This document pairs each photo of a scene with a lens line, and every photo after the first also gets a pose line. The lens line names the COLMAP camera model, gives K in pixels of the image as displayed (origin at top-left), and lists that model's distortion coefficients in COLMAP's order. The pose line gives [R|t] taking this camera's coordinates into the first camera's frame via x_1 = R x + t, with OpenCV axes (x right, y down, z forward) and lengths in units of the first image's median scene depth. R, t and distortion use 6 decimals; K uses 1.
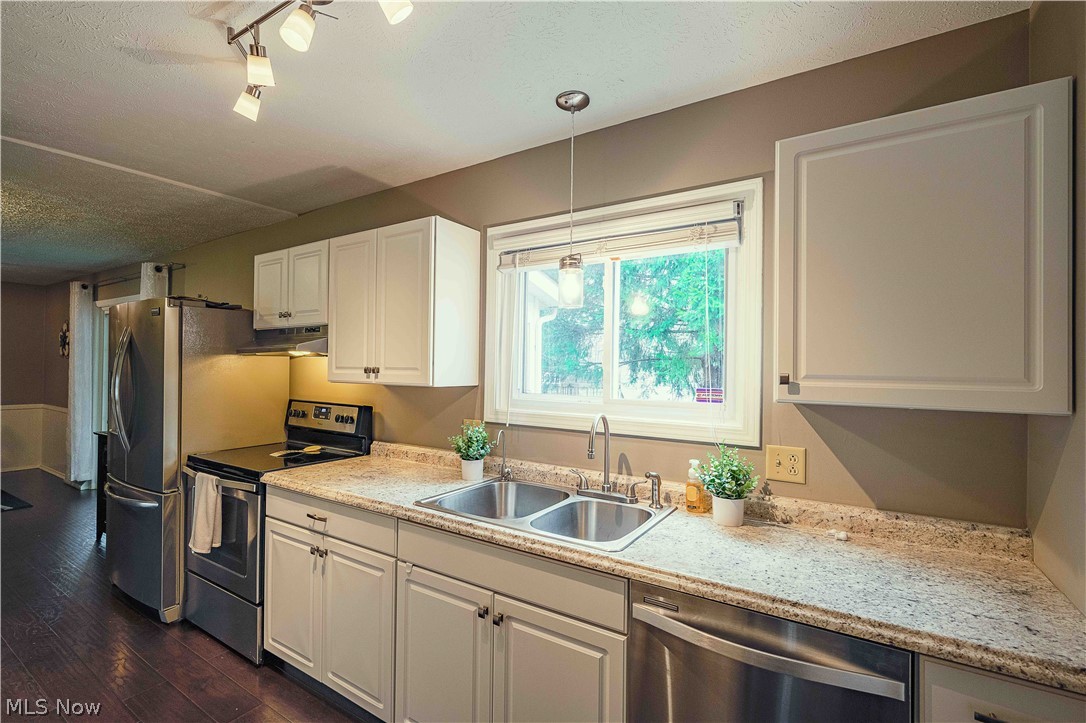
lens RADIAL K [[488.6, 0, 554.7], [0, 488.6, 363.4], [0, 0, 1]] dist [0.000876, 0.000027]
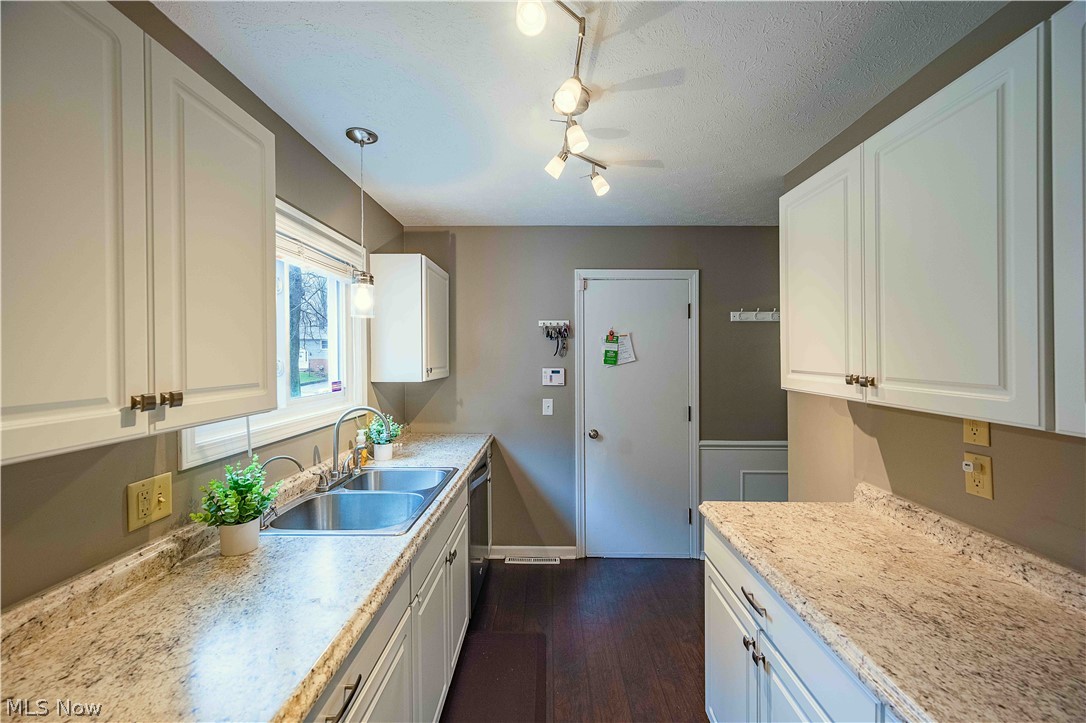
lens RADIAL K [[427.5, 0, 544.9], [0, 427.5, 361.0], [0, 0, 1]] dist [0.000057, 0.000152]
pose [[-0.526760, -0.020279, 0.849772, -0.732788], [-0.013692, 0.999788, 0.015372, -0.023610], [-0.849904, -0.003538, -0.526926, 0.821800]]
